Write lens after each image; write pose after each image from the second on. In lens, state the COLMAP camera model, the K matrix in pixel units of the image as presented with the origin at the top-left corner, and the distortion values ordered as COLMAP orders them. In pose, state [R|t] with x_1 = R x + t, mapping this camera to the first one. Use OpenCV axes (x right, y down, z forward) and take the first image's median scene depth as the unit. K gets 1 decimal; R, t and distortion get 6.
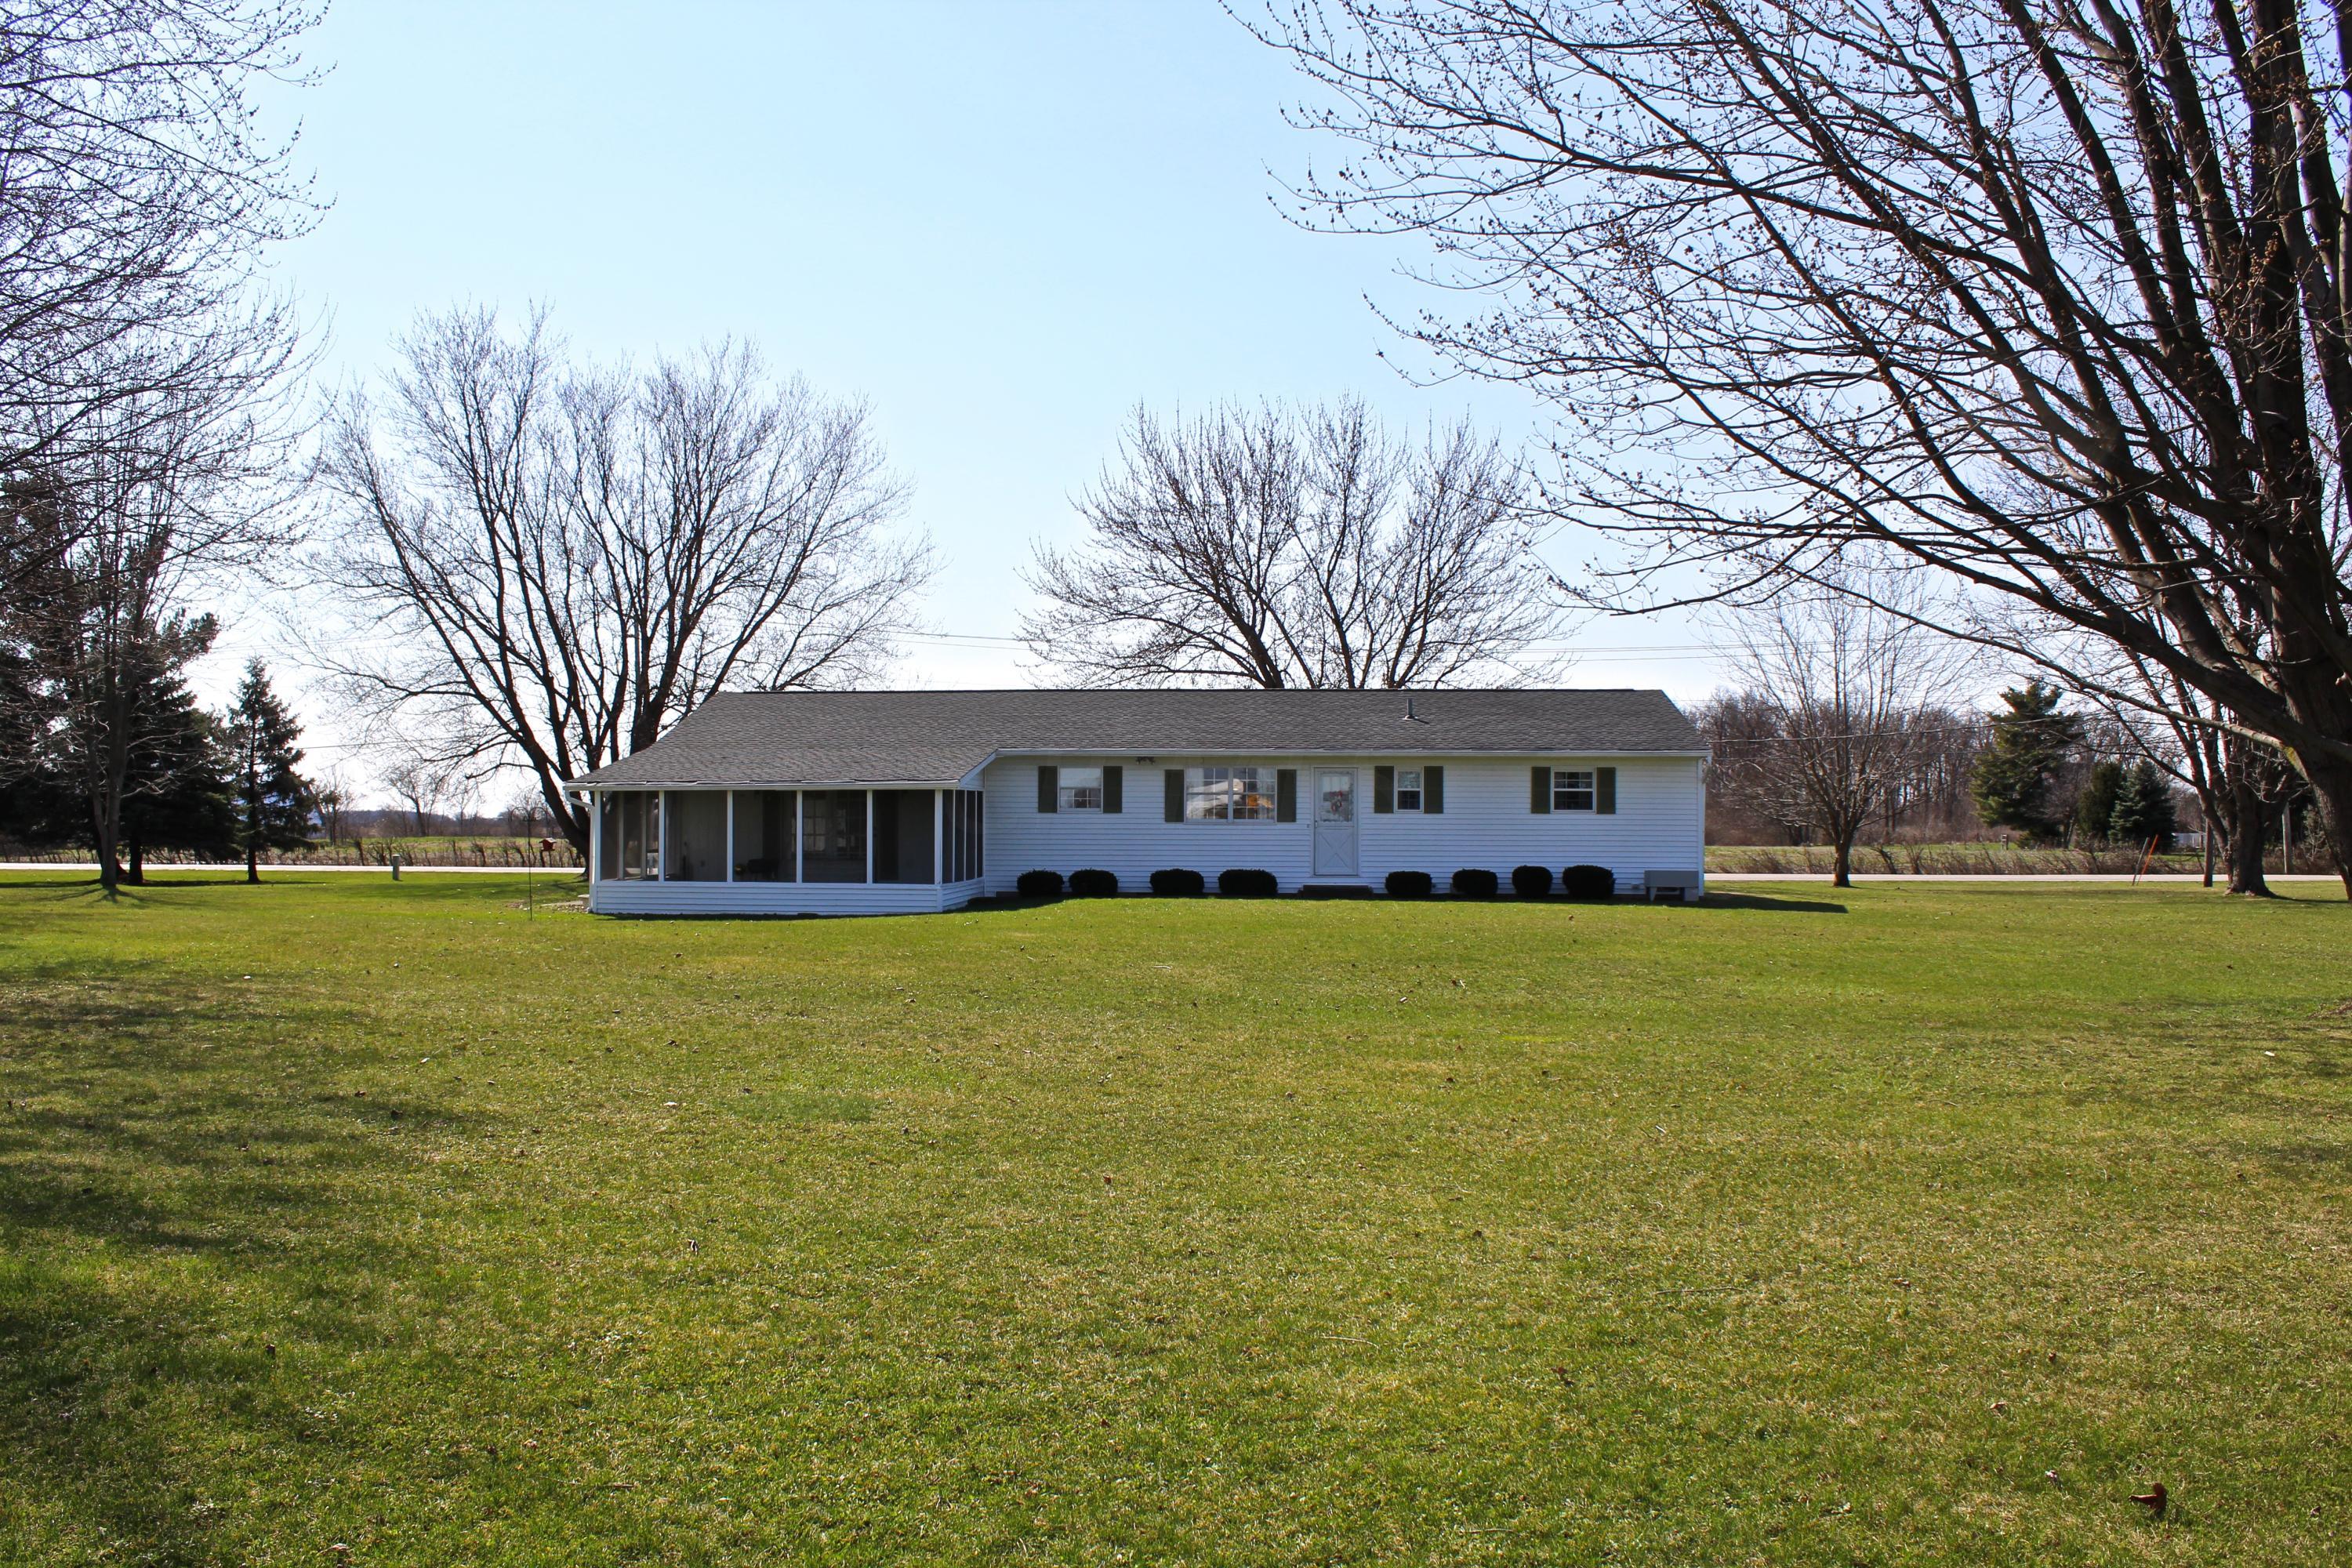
lens RADIAL K [[1969.6, 0, 1173.4], [0, 1969.6, 766.9], [0, 0, 1]] dist [-0.110195, 0.024066]
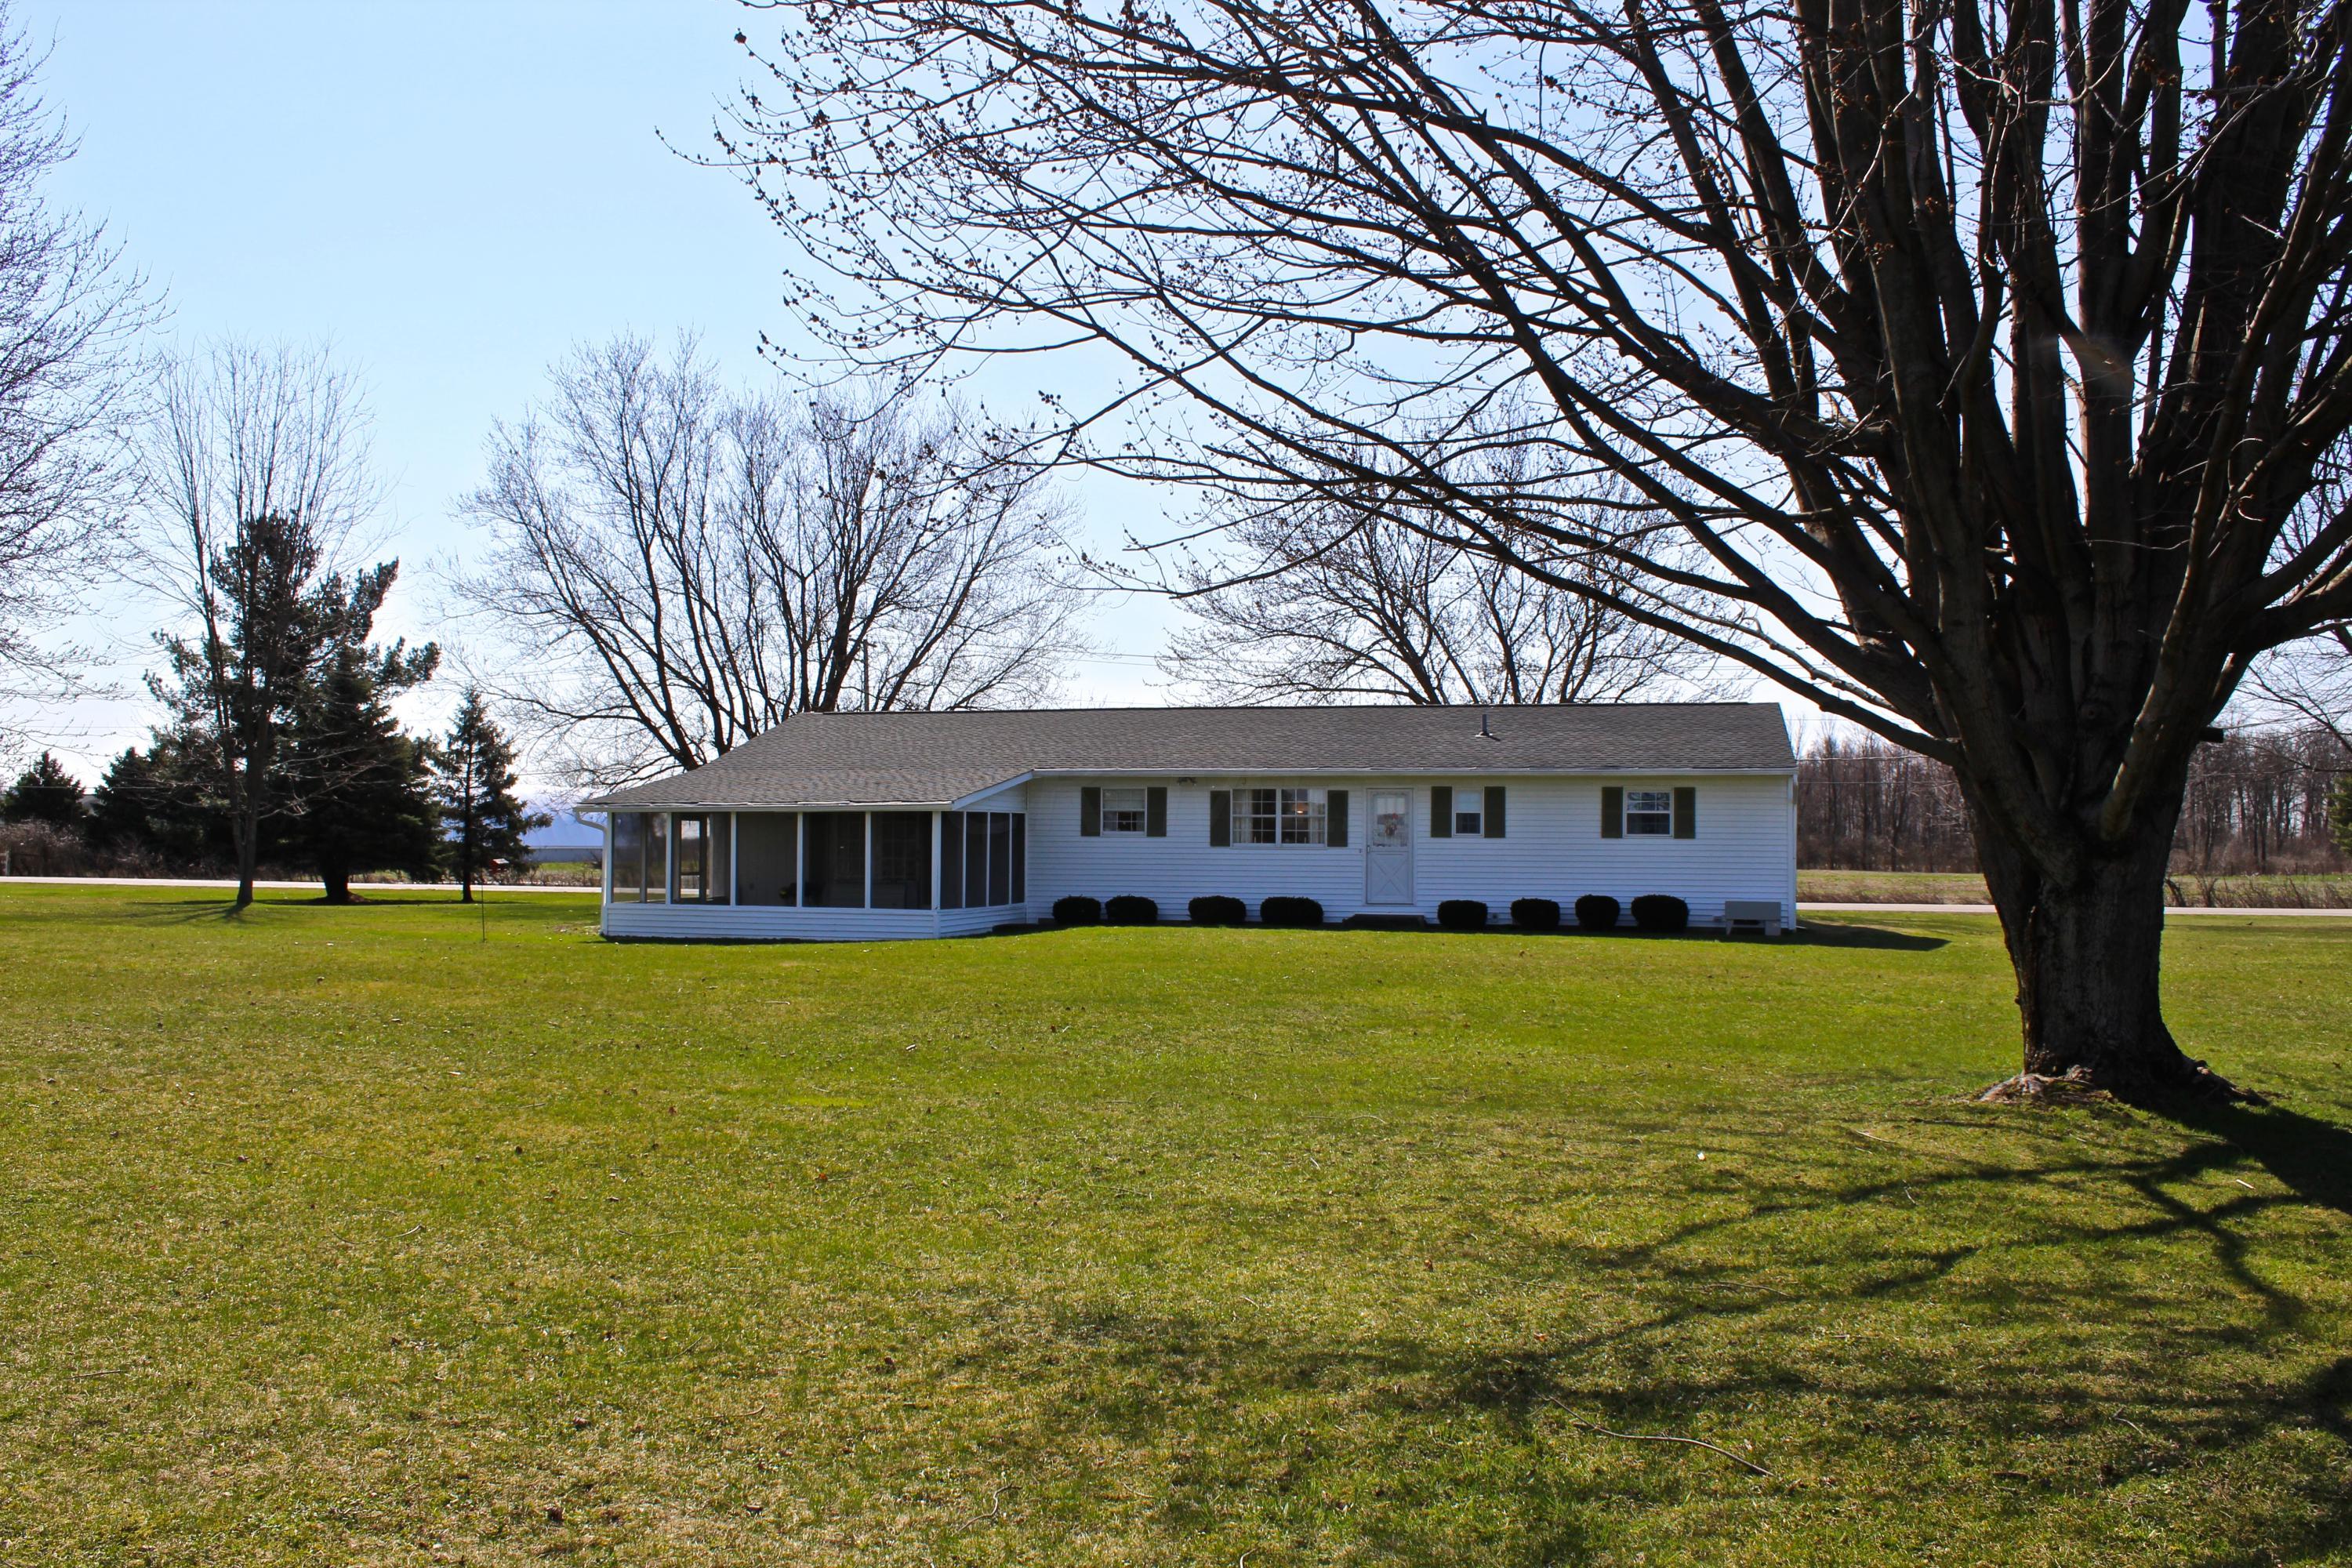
lens RADIAL K [[1969.6, 0, 1177.7], [0, 1969.6, 792.5], [0, 0, 1]] dist [-0.110195, 0.024066]
pose [[0.982868, -0.001112, -0.184310, 0.125291], [0.001235, 0.999999, 0.000555, 0.001488], [0.184309, -0.000774, 0.982868, 0.056528]]
